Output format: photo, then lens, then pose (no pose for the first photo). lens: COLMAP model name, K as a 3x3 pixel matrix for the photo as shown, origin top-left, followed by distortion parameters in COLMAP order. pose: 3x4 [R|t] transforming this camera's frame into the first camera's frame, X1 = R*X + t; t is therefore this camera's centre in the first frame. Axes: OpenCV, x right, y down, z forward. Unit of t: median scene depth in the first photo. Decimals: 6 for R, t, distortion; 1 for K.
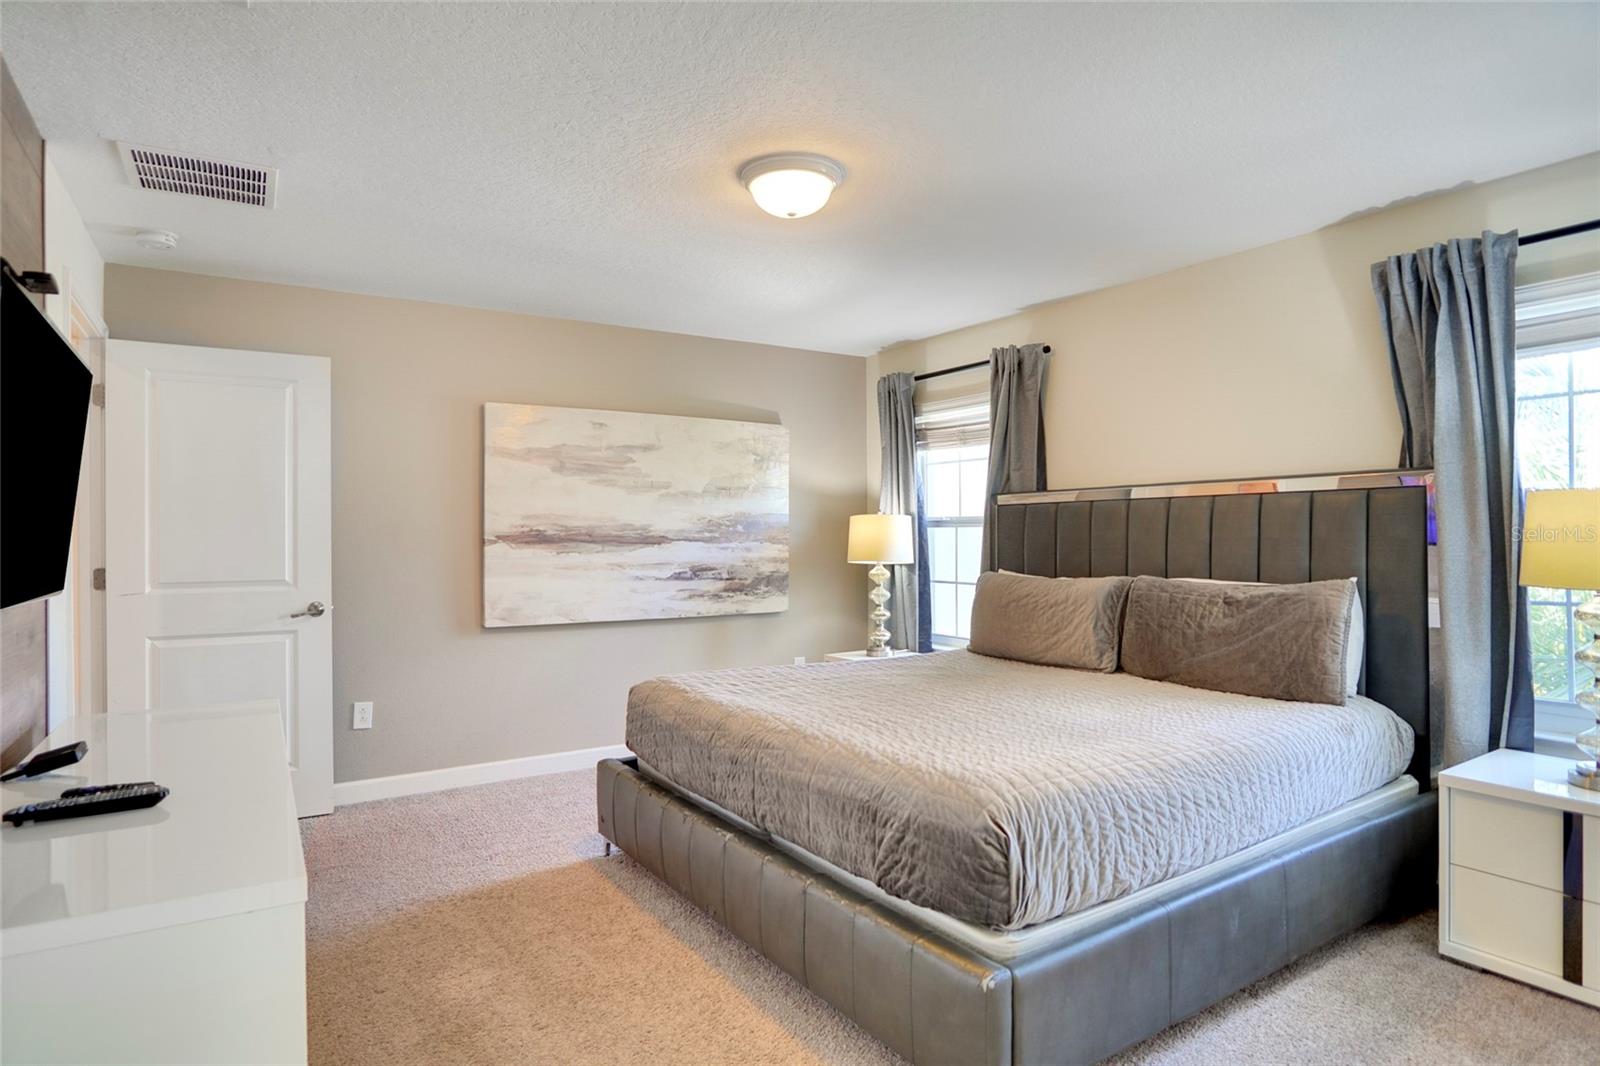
lens RADIAL K [[870.7, 0, 793.7], [0, 870.7, 534.1], [0, 0, 1]] dist [-0.037526, 0.011133]
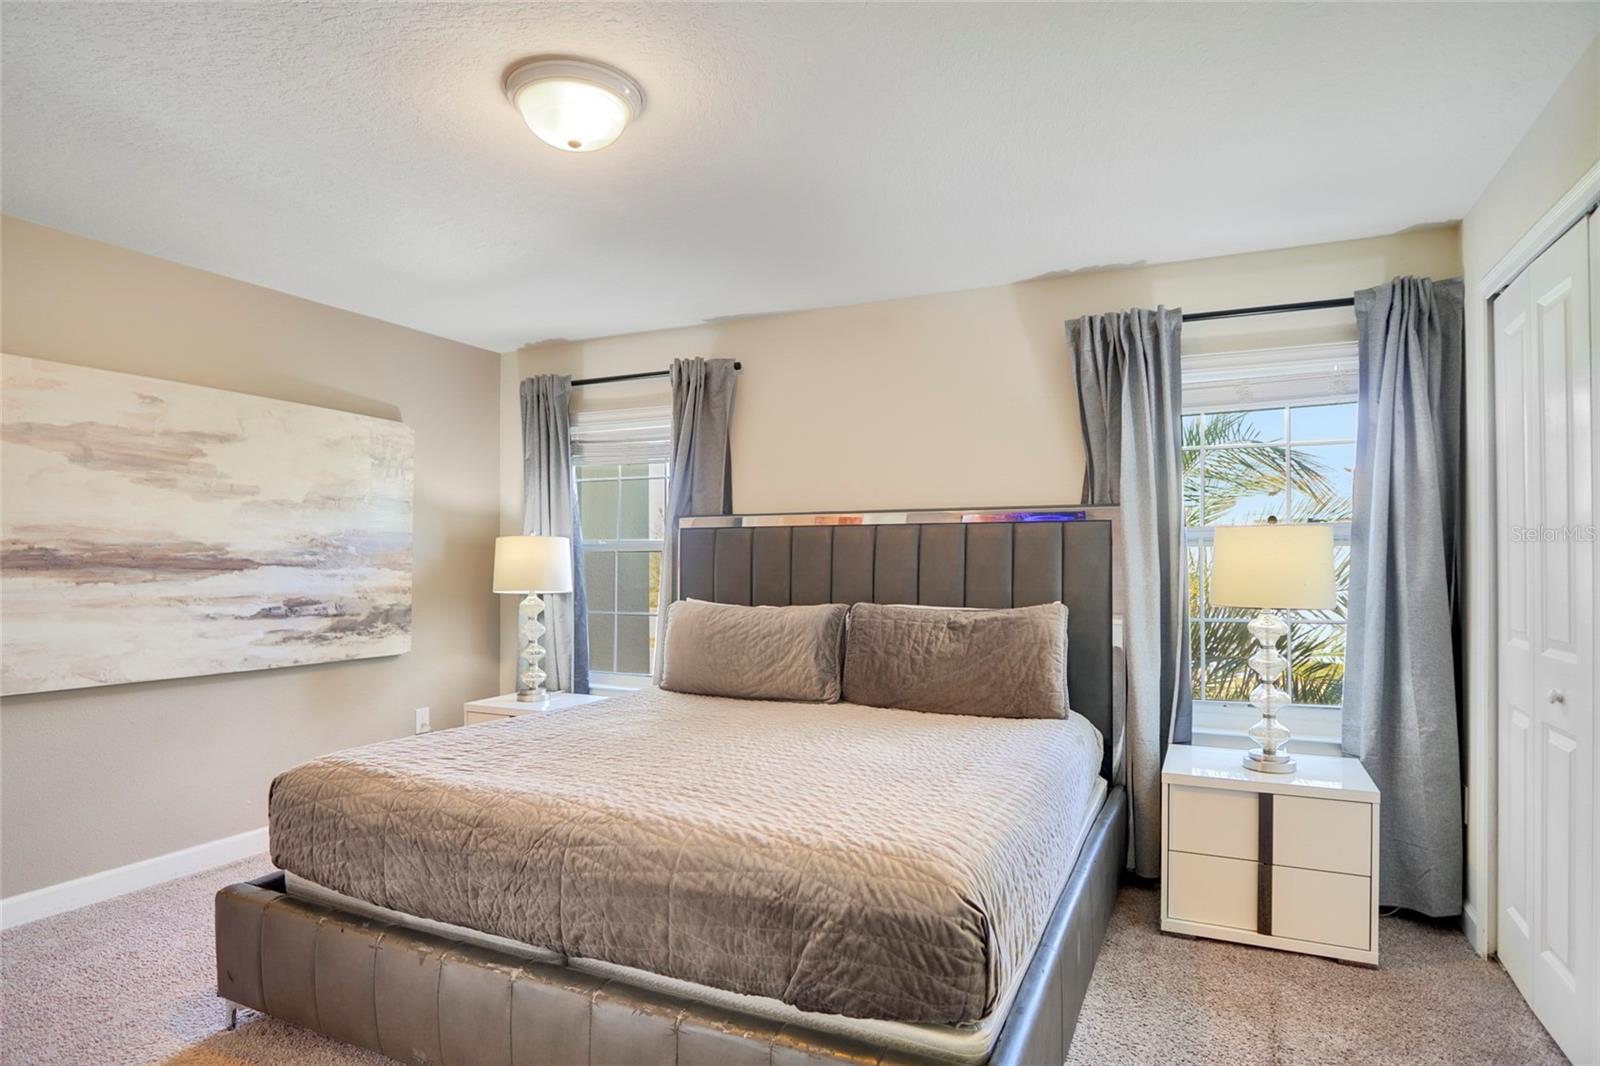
lens RADIAL K [[870.7, 0, 802.7], [0, 870.7, 560.8], [0, 0, 1]] dist [-0.037526, 0.011133]
pose [[0.853741, 0.007142, 0.520649, -0.201402], [-0.007118, 0.999973, -0.002045, 0.002631], [-0.520650, -0.001960, 0.853768, 0.212058]]
